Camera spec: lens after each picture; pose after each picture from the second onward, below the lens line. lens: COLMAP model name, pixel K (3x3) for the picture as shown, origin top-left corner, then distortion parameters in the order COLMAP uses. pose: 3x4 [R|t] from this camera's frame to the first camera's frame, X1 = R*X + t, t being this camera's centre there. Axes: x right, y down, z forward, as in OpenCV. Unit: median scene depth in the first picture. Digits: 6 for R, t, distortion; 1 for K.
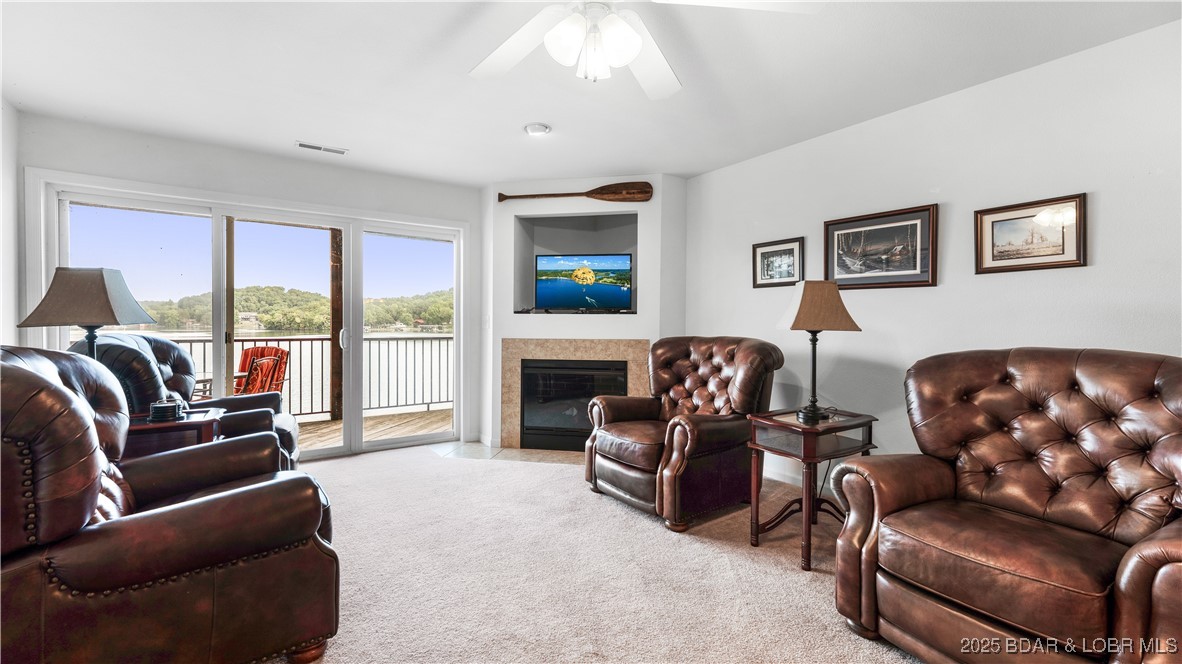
lens RADIAL K [[476.8, 0, 588.9], [0, 476.8, 325.7], [0, 0, 1]] dist [-0.001594, -0.000250]
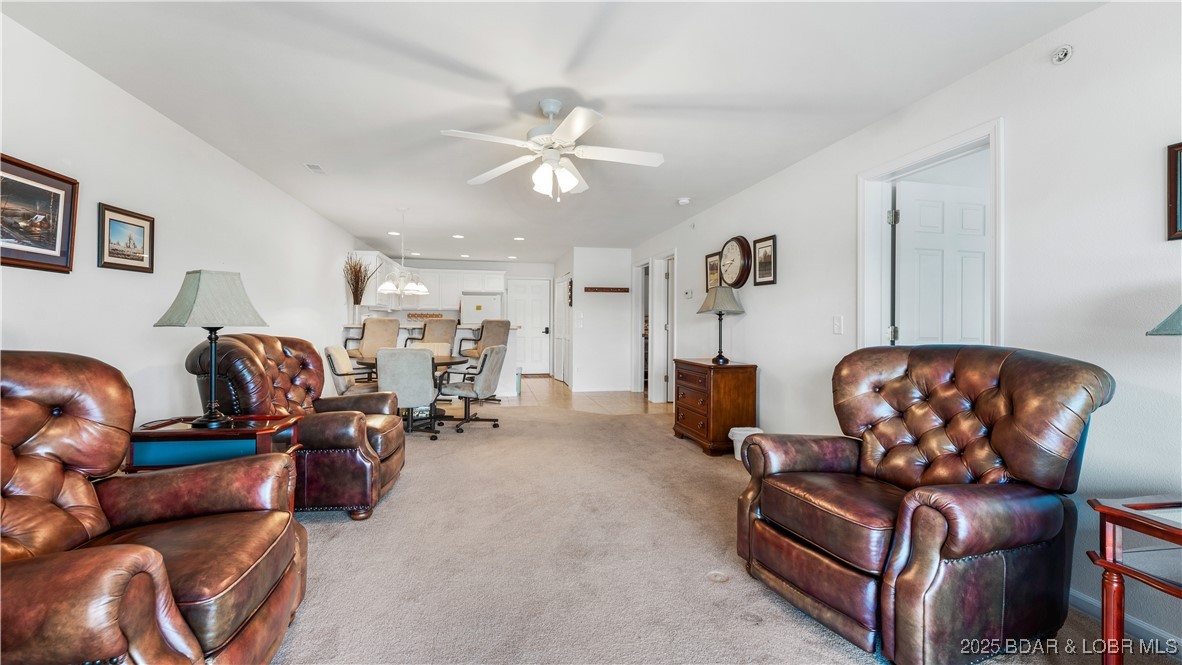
lens RADIAL K [[476.8, 0, 590.9], [0, 476.8, 326.4], [0, 0, 1]] dist [-0.001594, -0.000250]
pose [[-0.918623, -0.018813, 0.394687, -0.488382], [-0.013804, 0.999784, 0.015528, -0.013420], [-0.394894, 0.008816, -0.918685, 1.420228]]
